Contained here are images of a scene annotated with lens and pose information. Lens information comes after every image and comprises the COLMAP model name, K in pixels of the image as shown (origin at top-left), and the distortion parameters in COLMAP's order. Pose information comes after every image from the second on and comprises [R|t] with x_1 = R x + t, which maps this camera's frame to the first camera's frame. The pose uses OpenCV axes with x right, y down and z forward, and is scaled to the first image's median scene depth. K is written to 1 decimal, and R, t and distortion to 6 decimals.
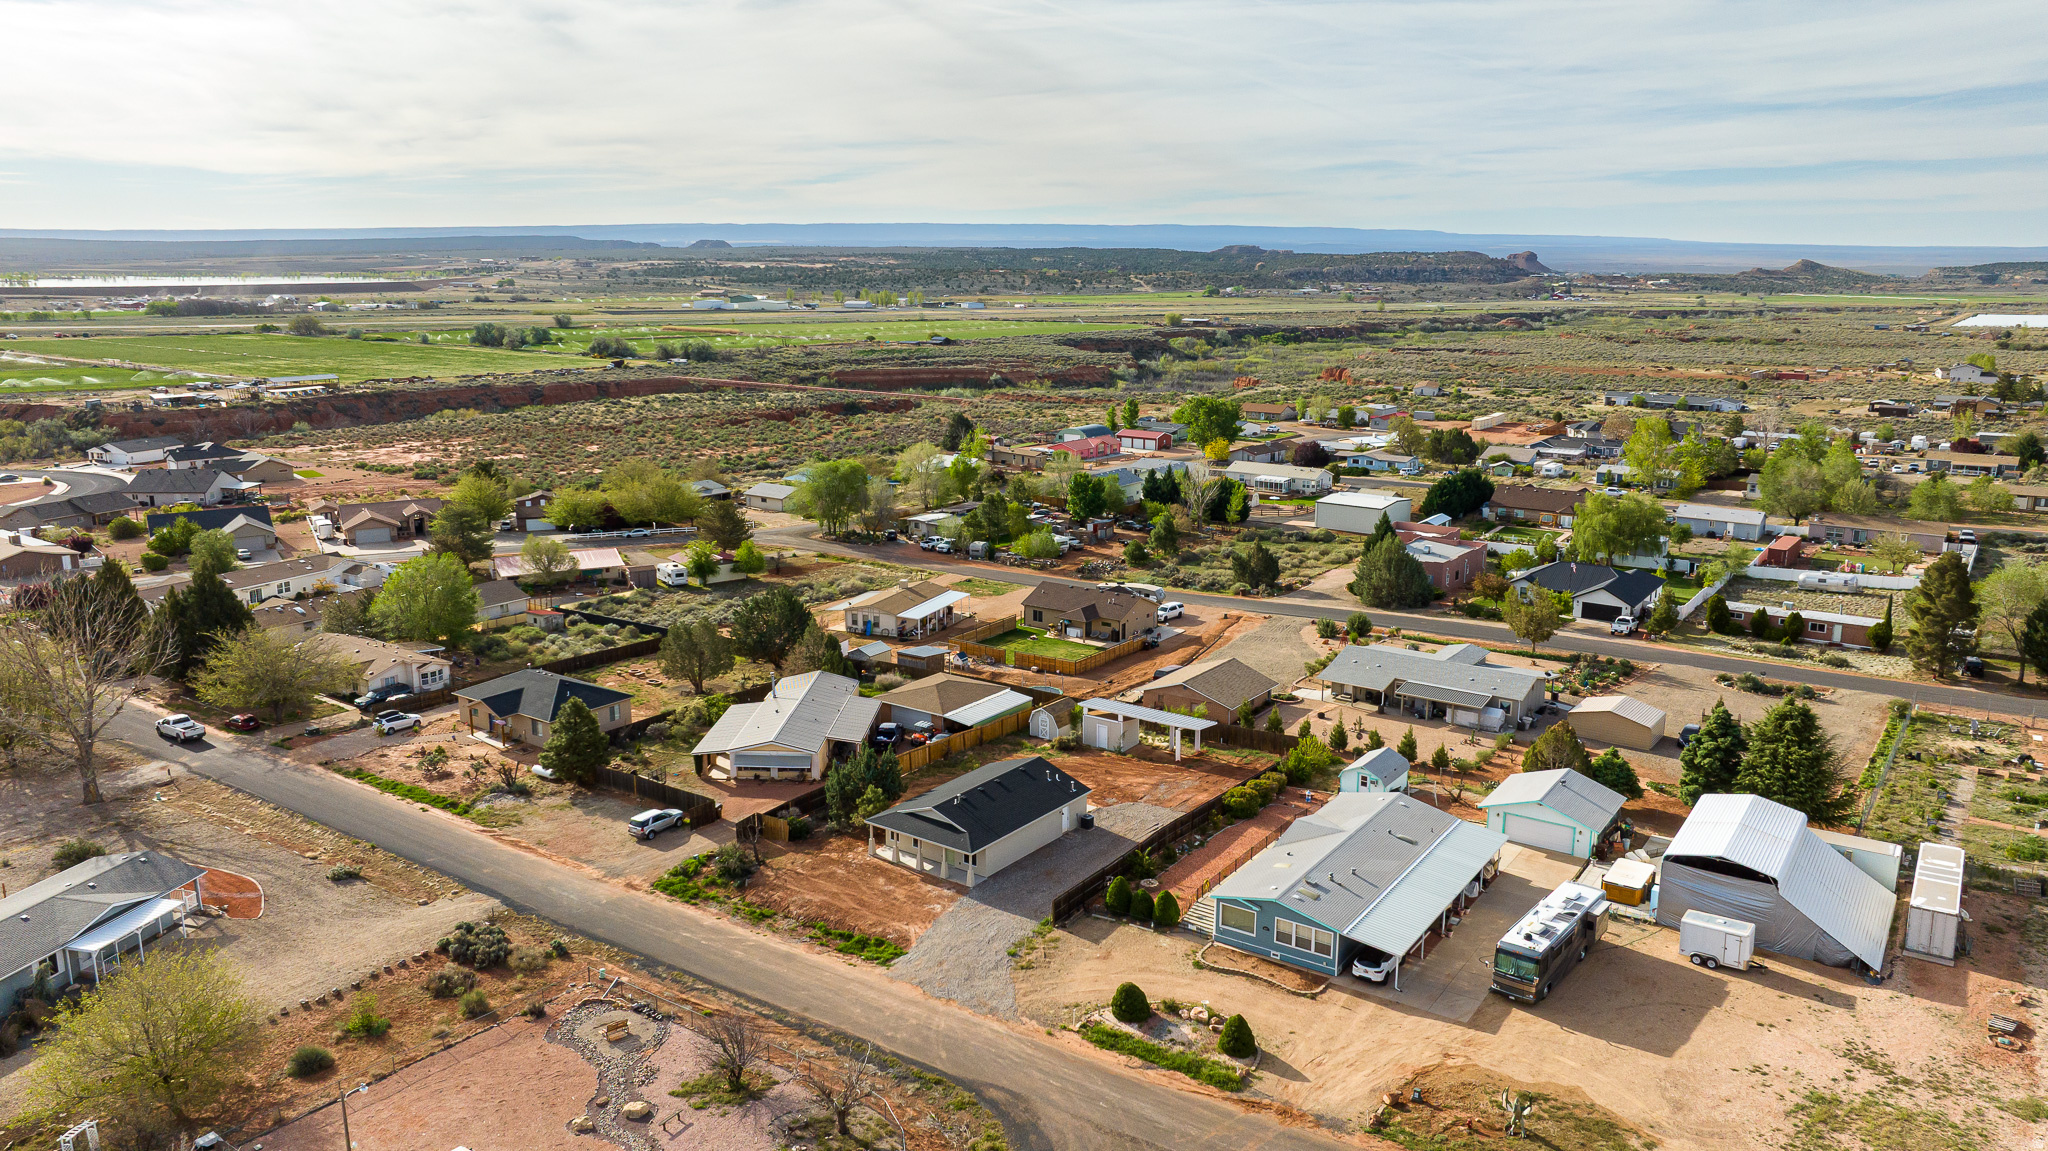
lens RADIAL K [[1447.6, 0, 1023.7], [0, 1447.6, 571.4], [0, 0, 1]] dist [-0.024514, 0.012335]
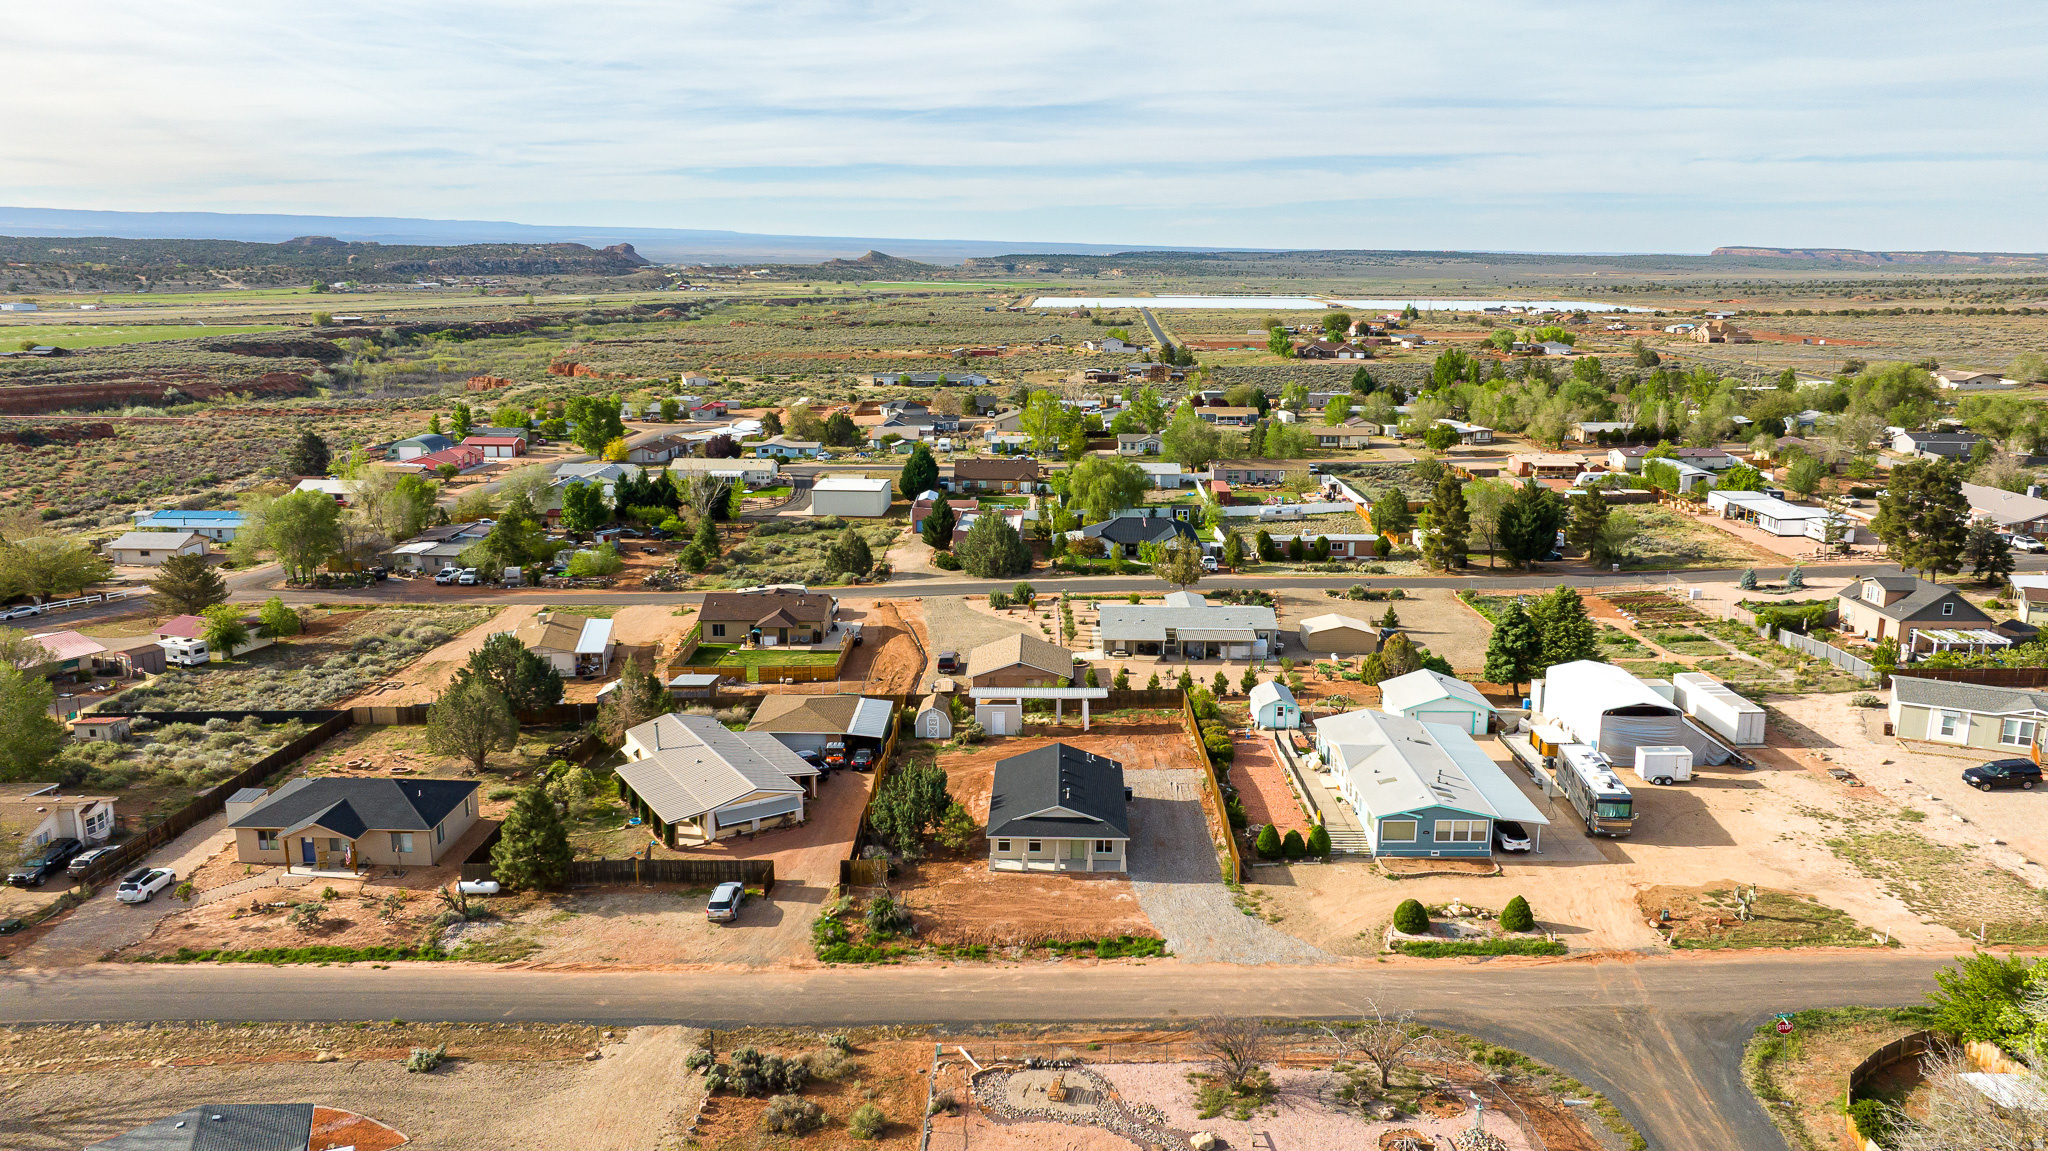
lens RADIAL K [[1447.6, 0, 1033.2], [0, 1447.6, 575.2], [0, 0, 1]] dist [-0.024514, 0.012335]
pose [[0.814790, -0.123021, 0.566554, -0.364766], [0.118519, 0.991934, 0.044939, -0.023303], [-0.567512, 0.030531, 0.822799, 0.113305]]
